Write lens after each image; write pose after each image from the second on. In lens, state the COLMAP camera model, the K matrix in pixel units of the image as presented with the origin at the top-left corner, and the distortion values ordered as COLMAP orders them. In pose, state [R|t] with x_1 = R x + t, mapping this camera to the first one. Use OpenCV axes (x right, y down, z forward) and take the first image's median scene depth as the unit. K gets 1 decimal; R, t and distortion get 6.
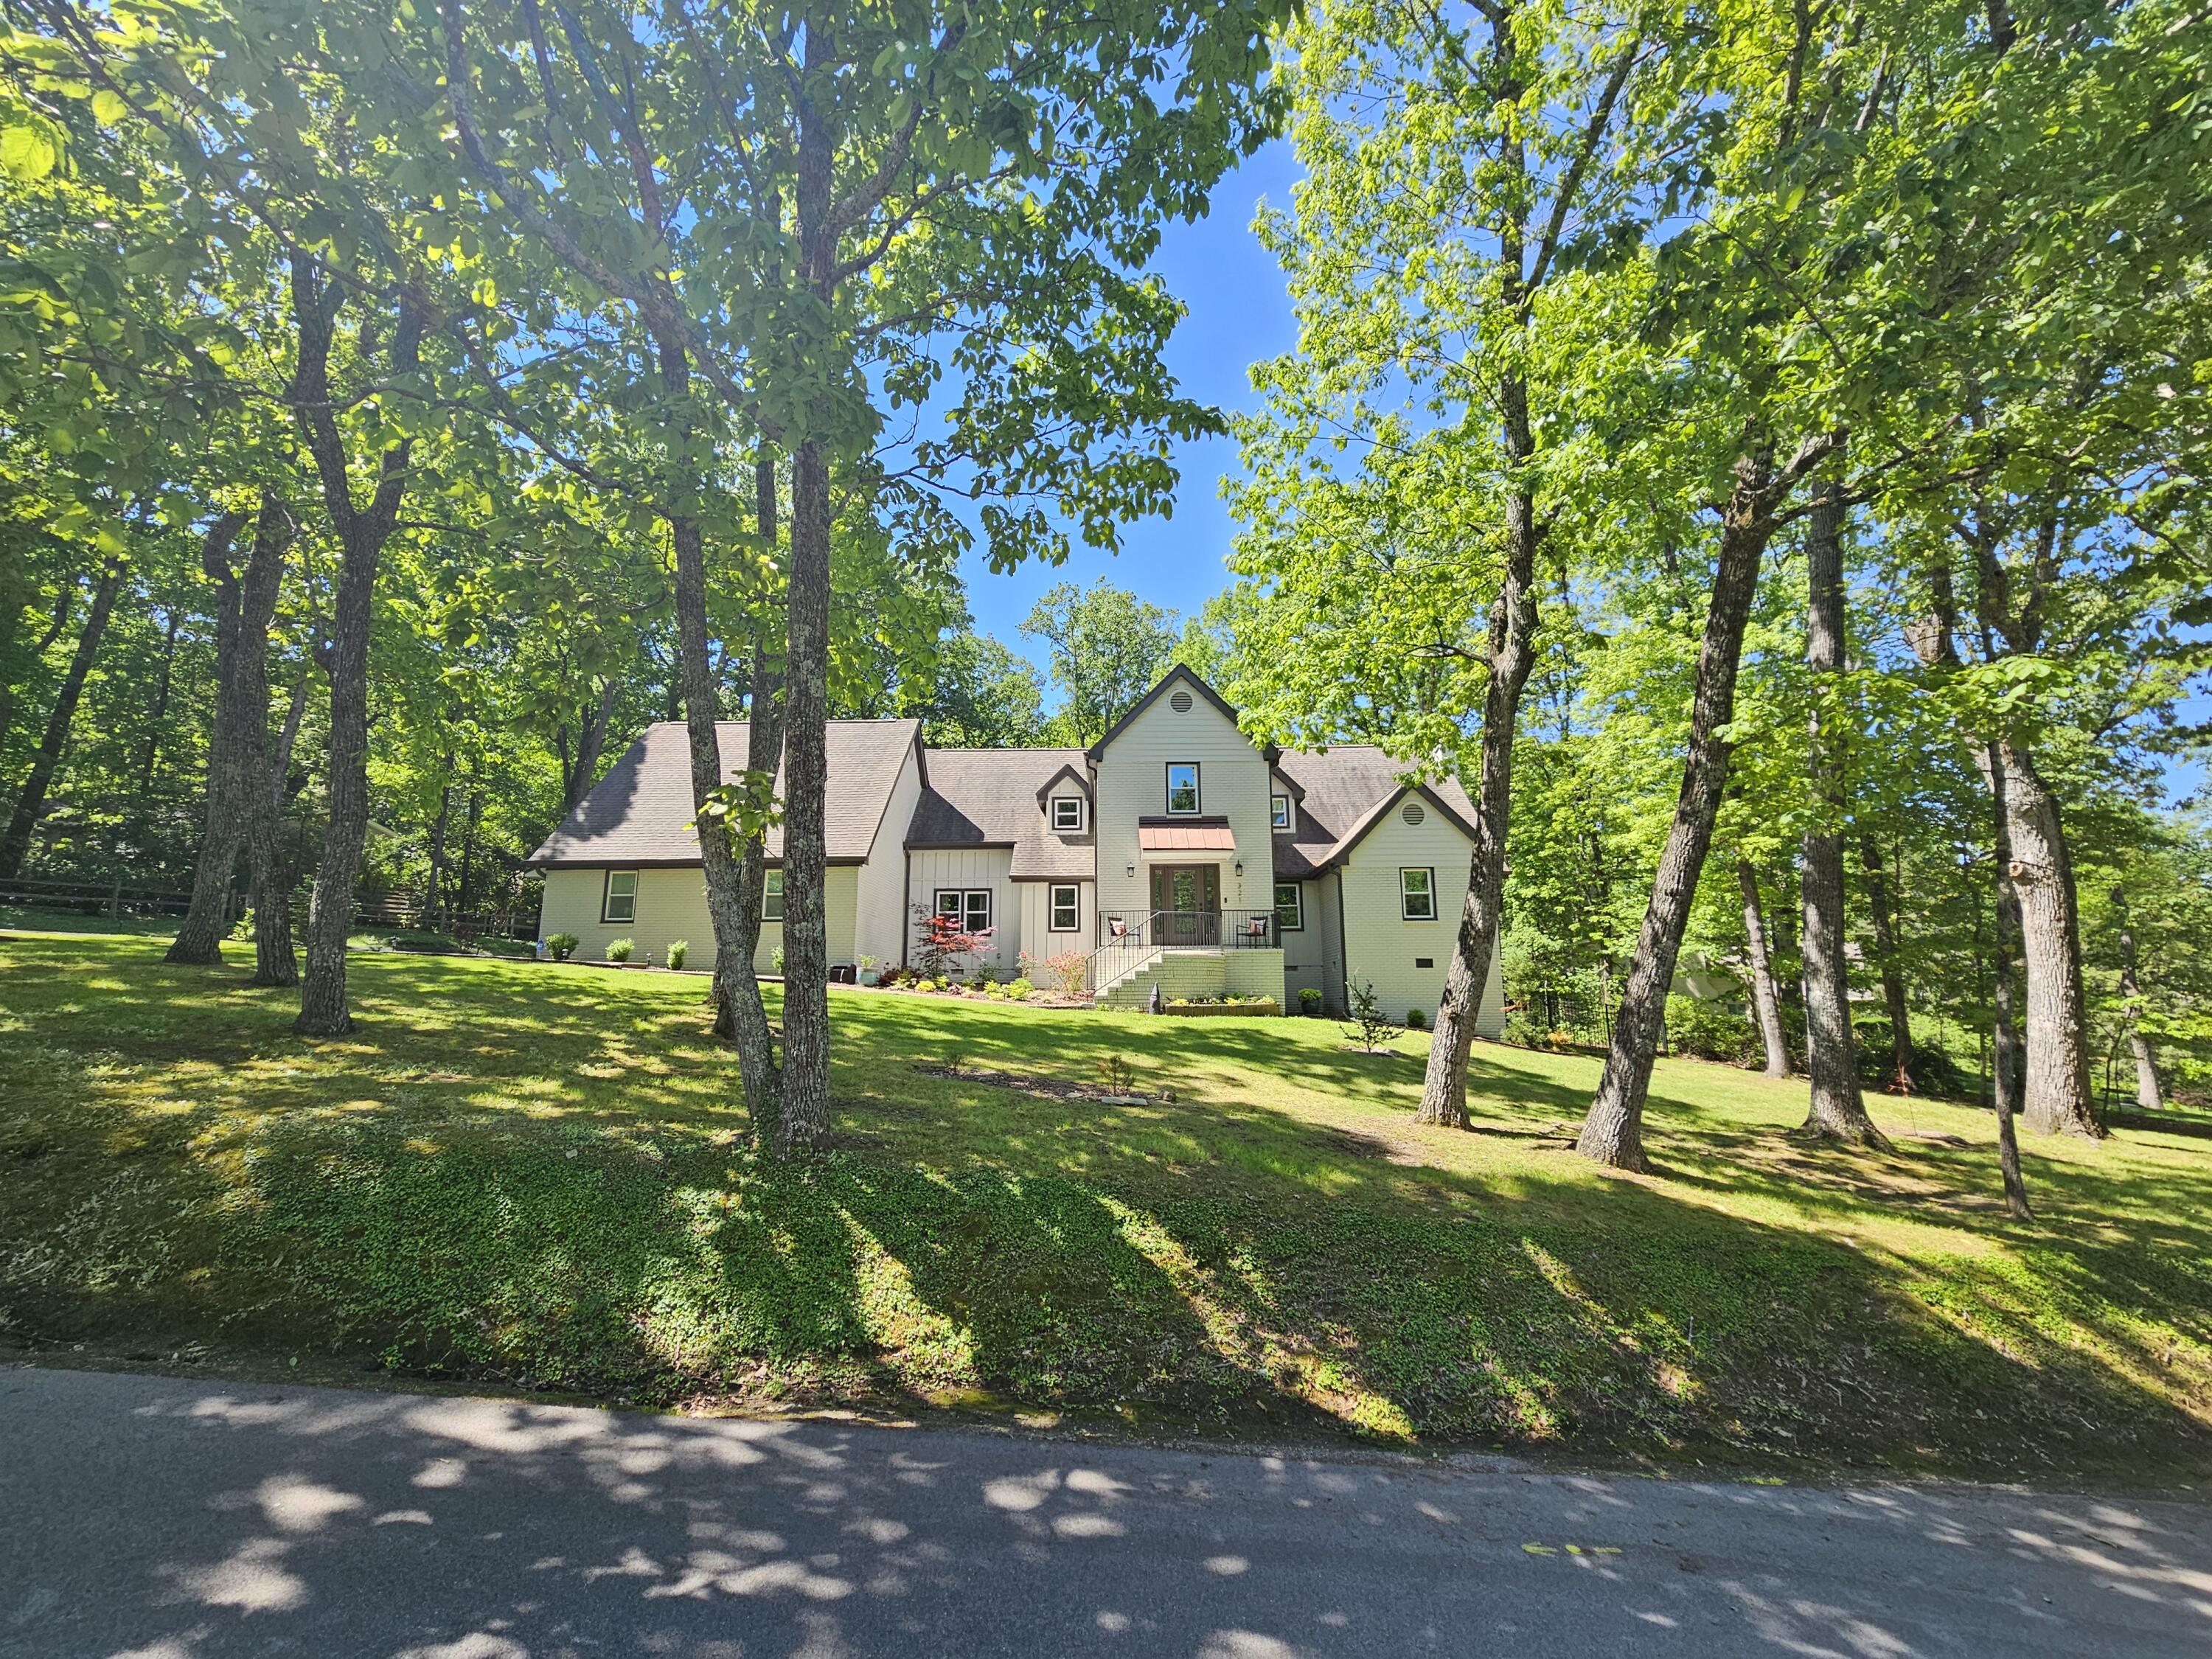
lens RADIAL K [[904.1, 0, 1119.9], [0, 904.1, 825.5], [0, 0, 1]] dist [-0.003234, -0.000252]
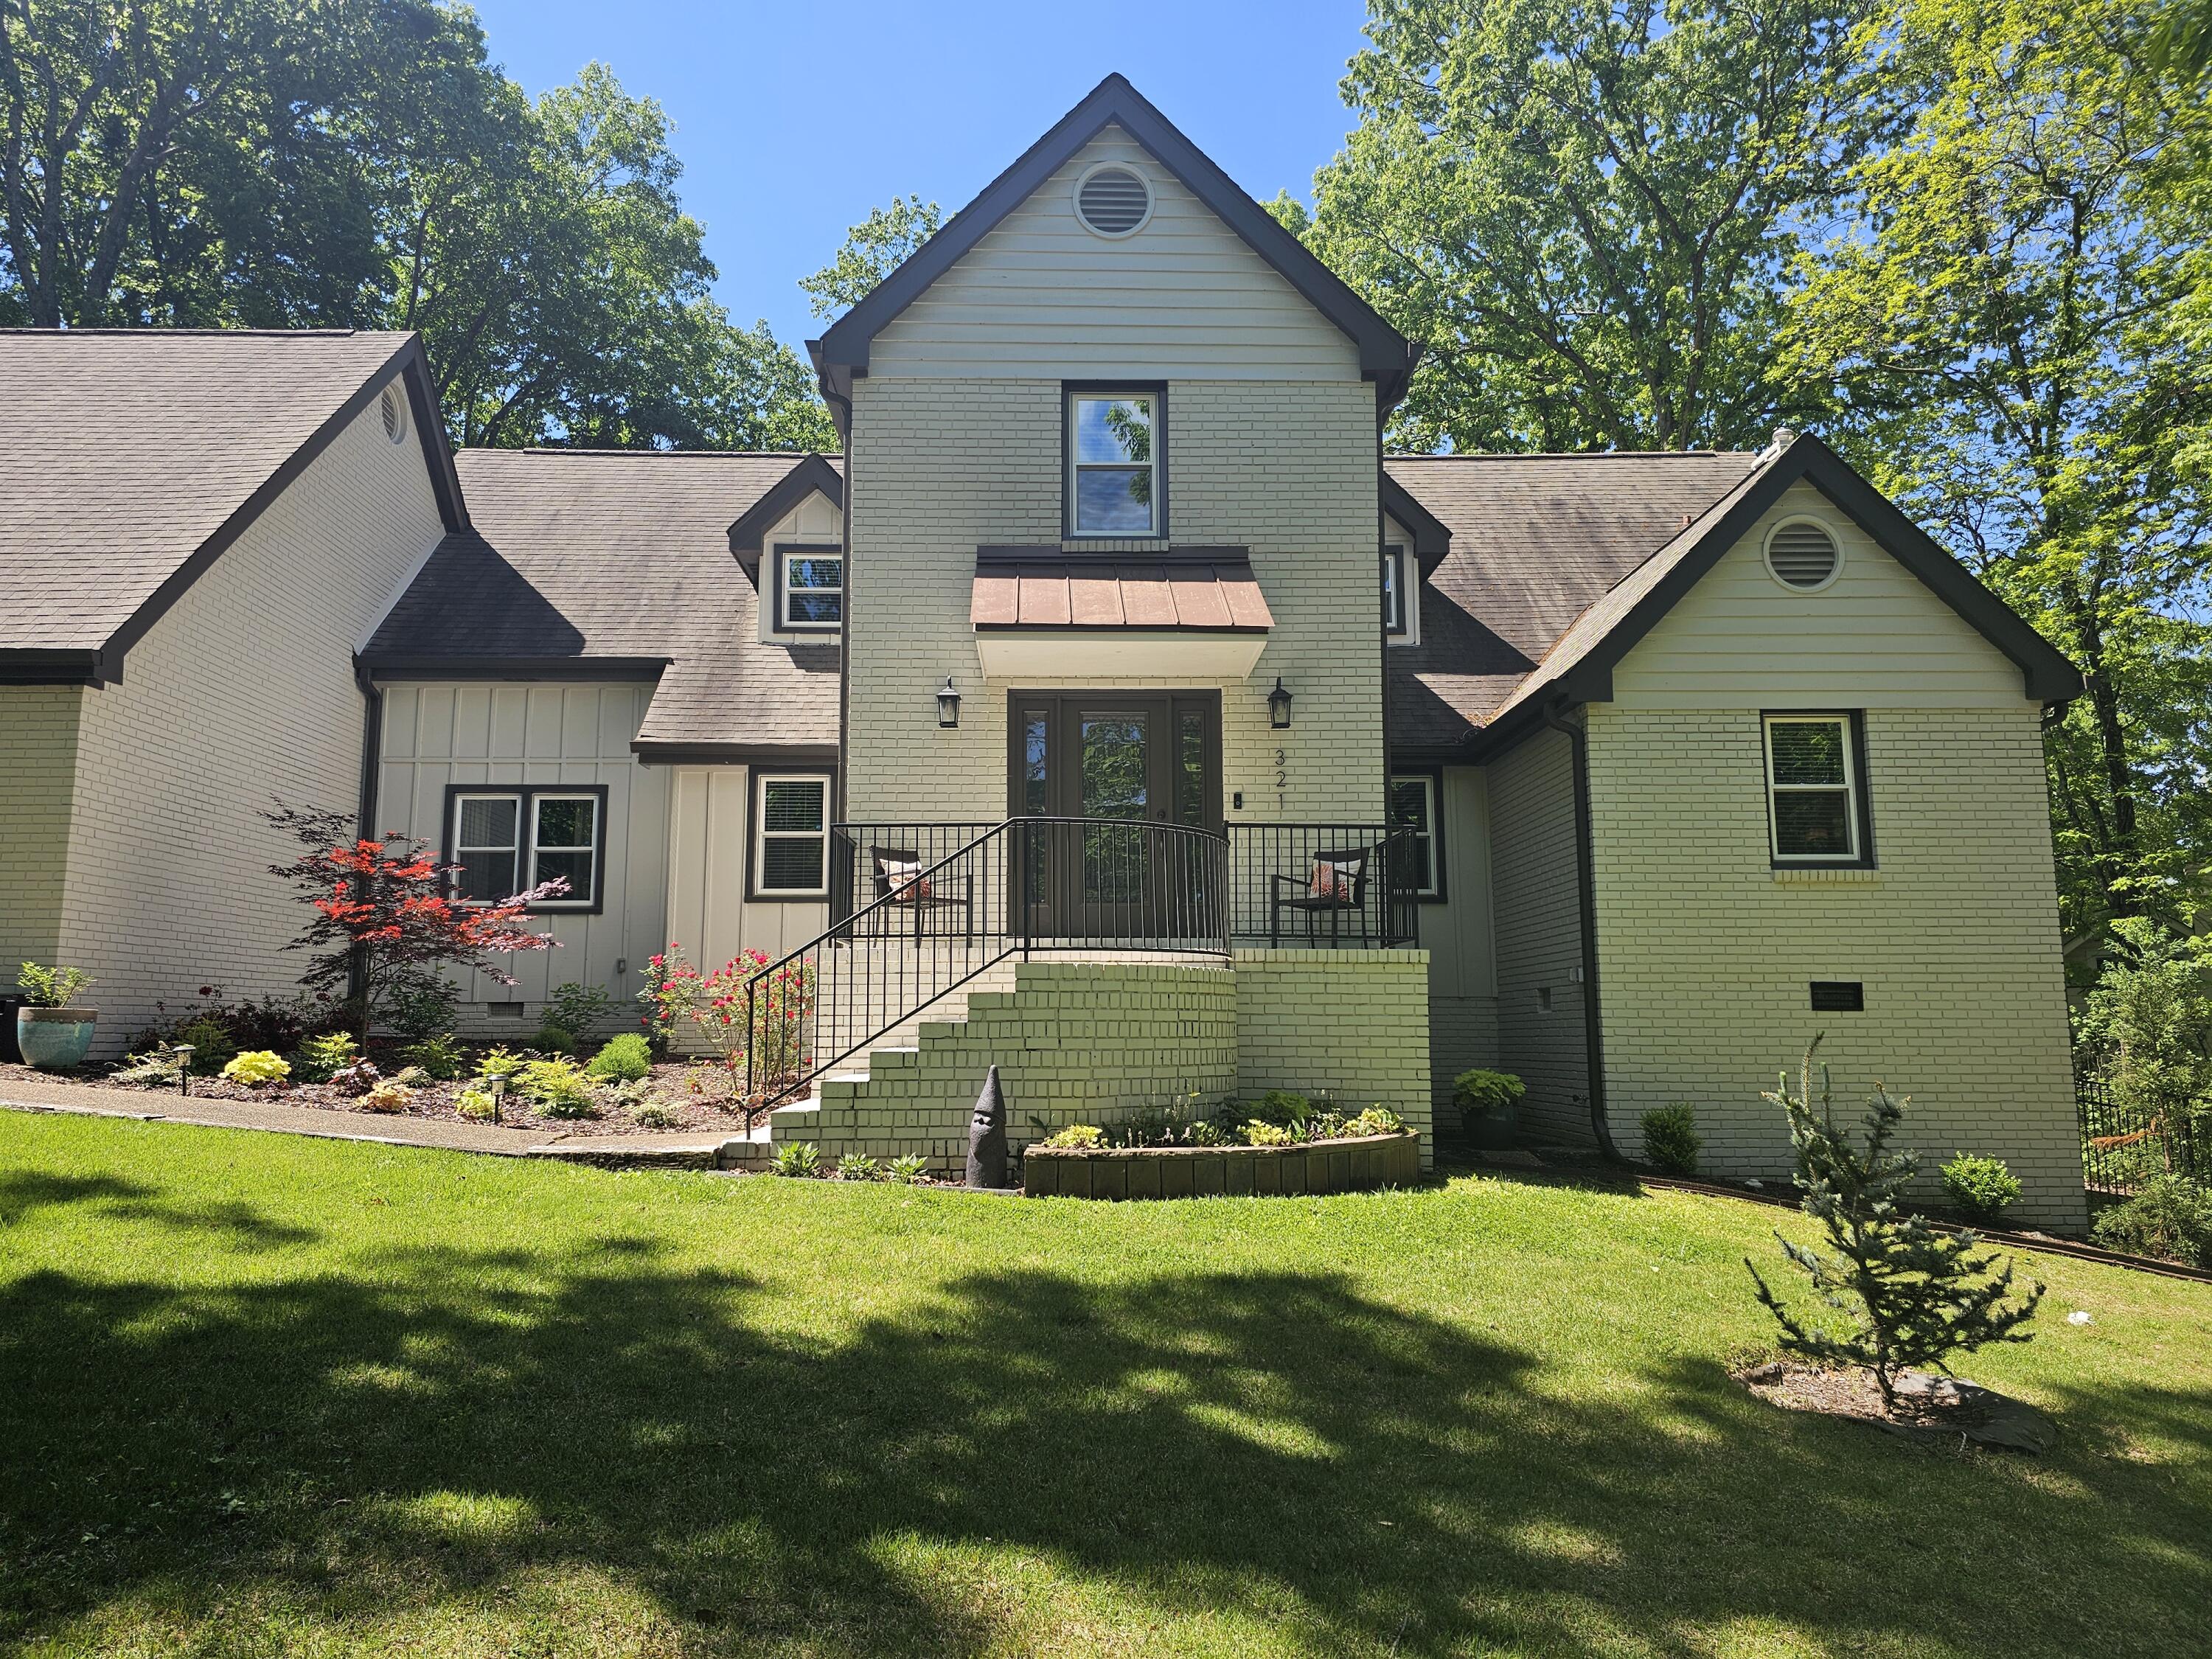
lens RADIAL K [[1463.6, 0, 1106.0], [0, 1463.6, 829.5], [0, 0, 1]] dist [0.088806, -0.091540]
pose [[0.999315, 0.007508, 0.036242, 0.047551], [-0.009394, 0.998594, 0.052161, 0.062927], [-0.035800, -0.052466, 0.997981, 0.452475]]
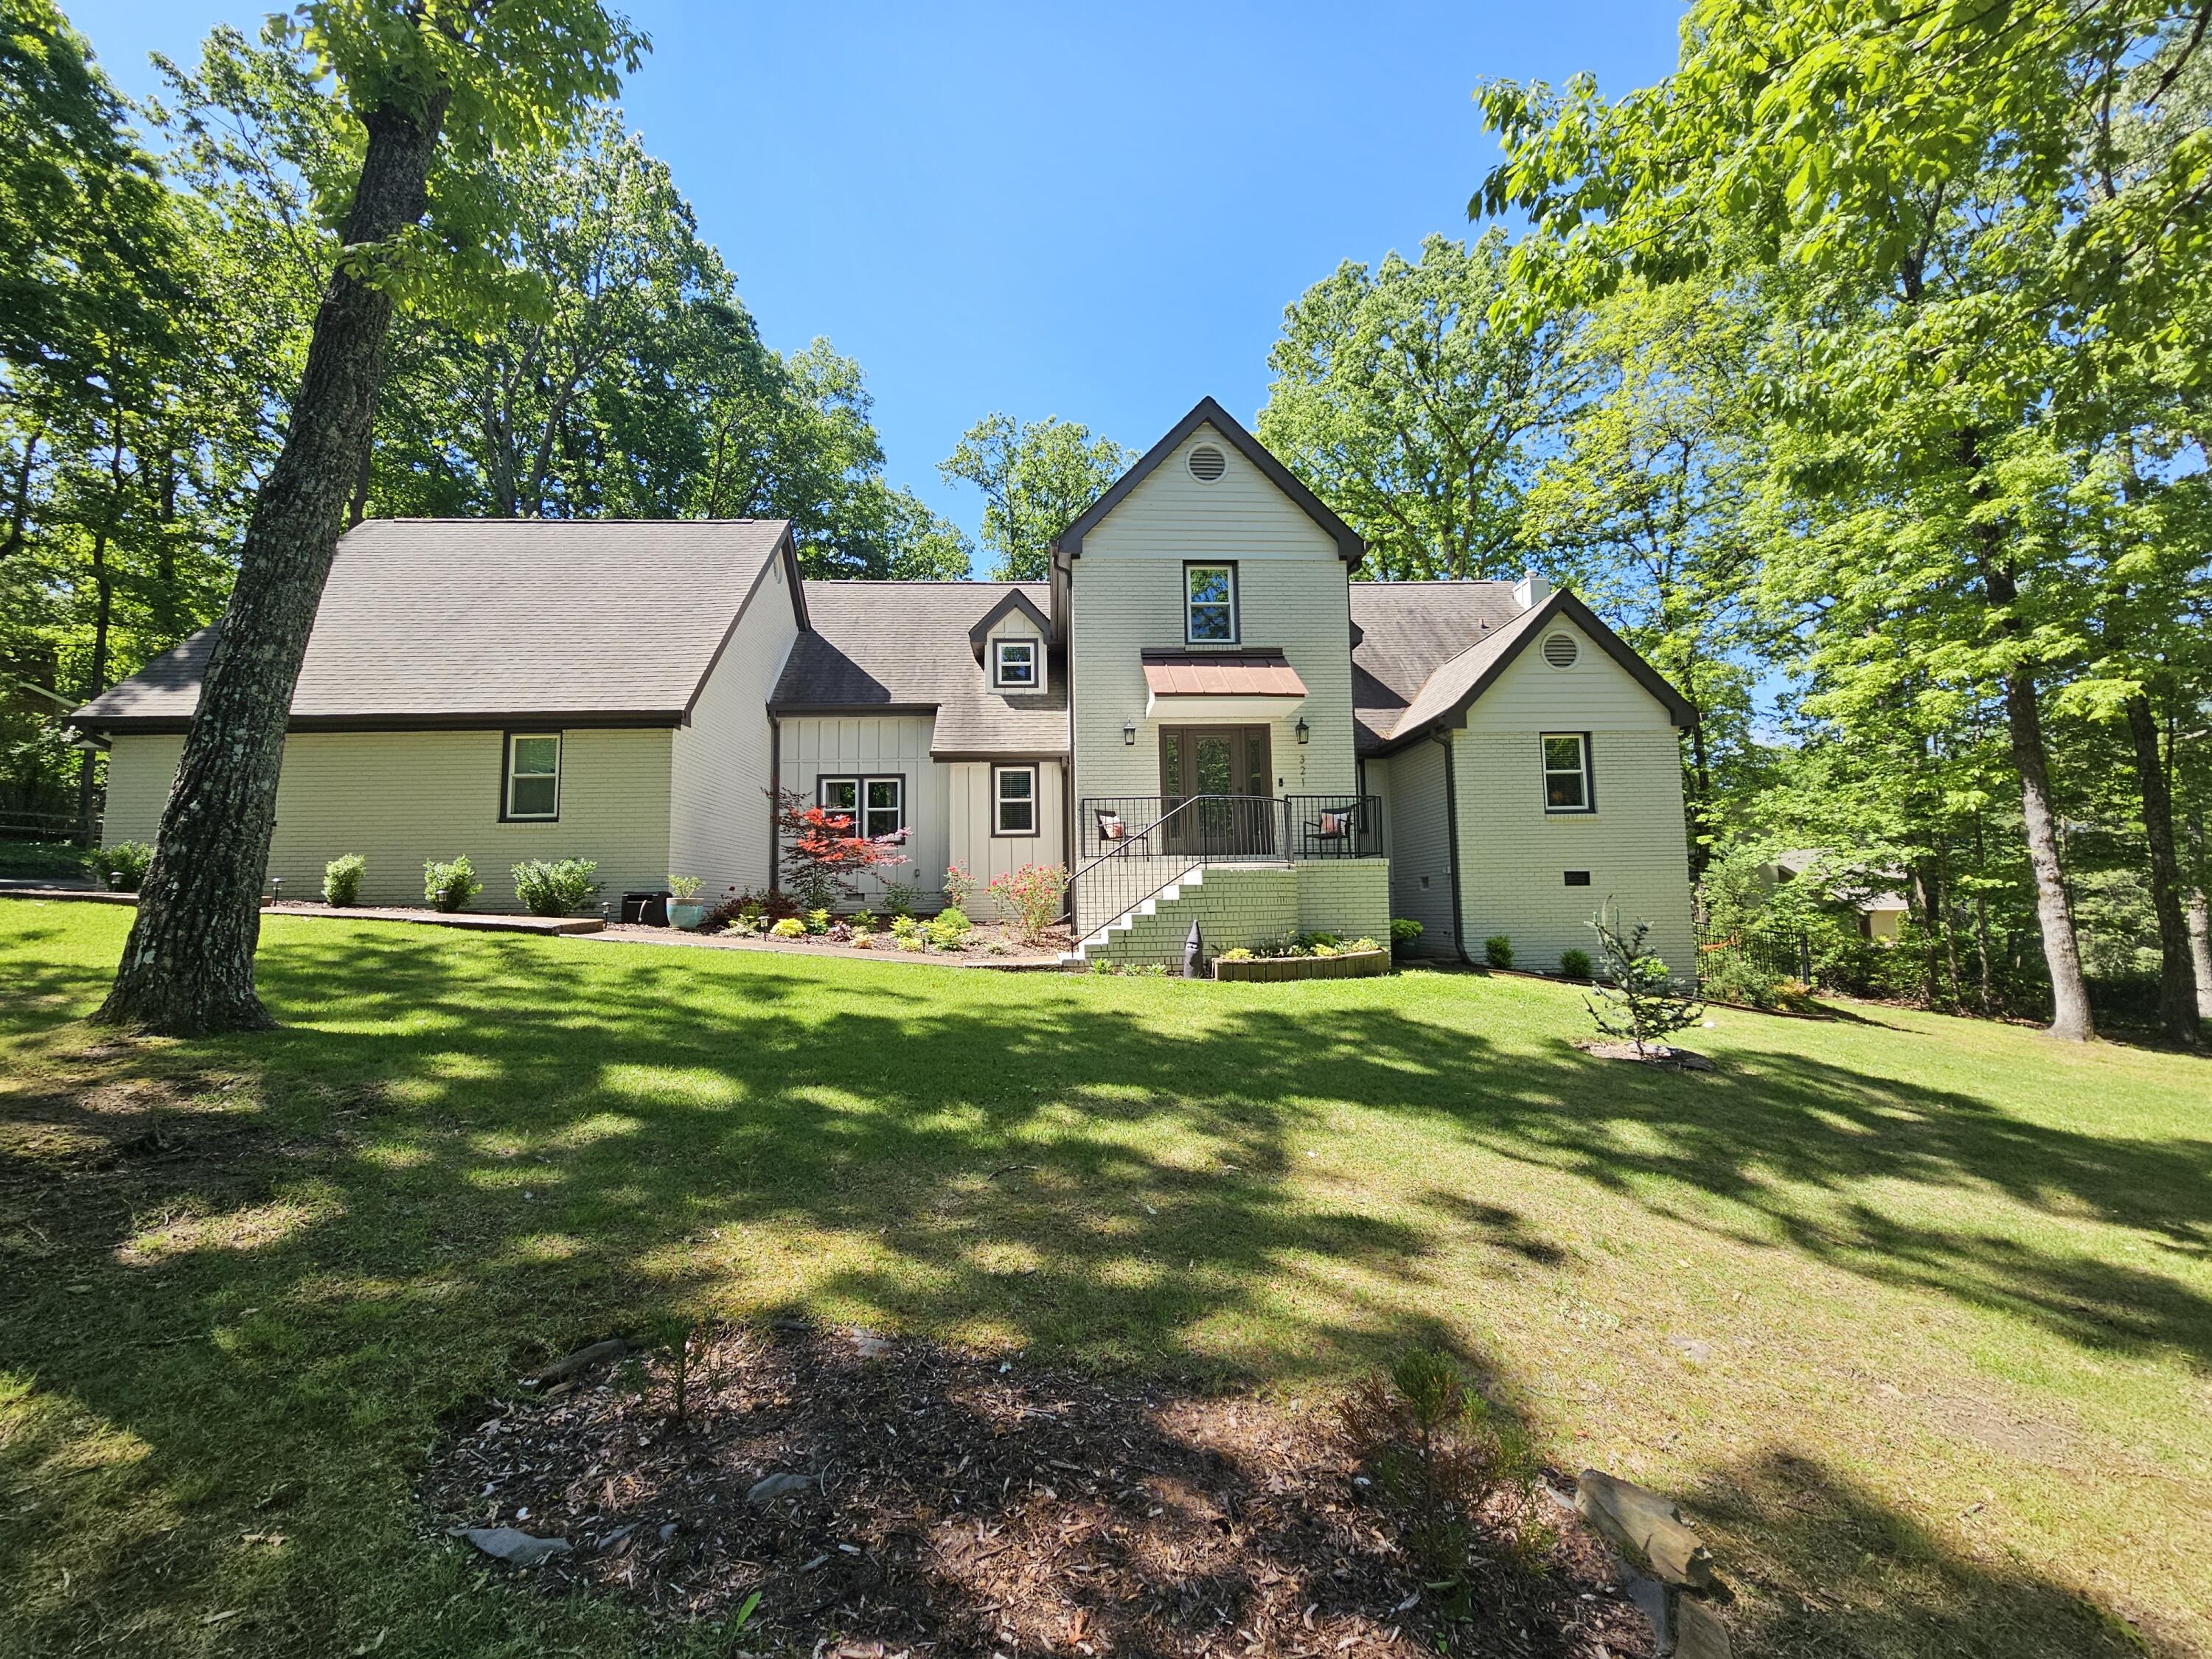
lens RADIAL K [[904.1, 0, 1119.9], [0, 904.1, 825.5], [0, 0, 1]] dist [-0.003234, -0.000252]
pose [[0.996866, -0.006848, 0.078815, -0.041395], [-0.000841, 0.995274, 0.097107, 0.049432], [-0.079108, -0.096869, 0.992148, 0.370204]]
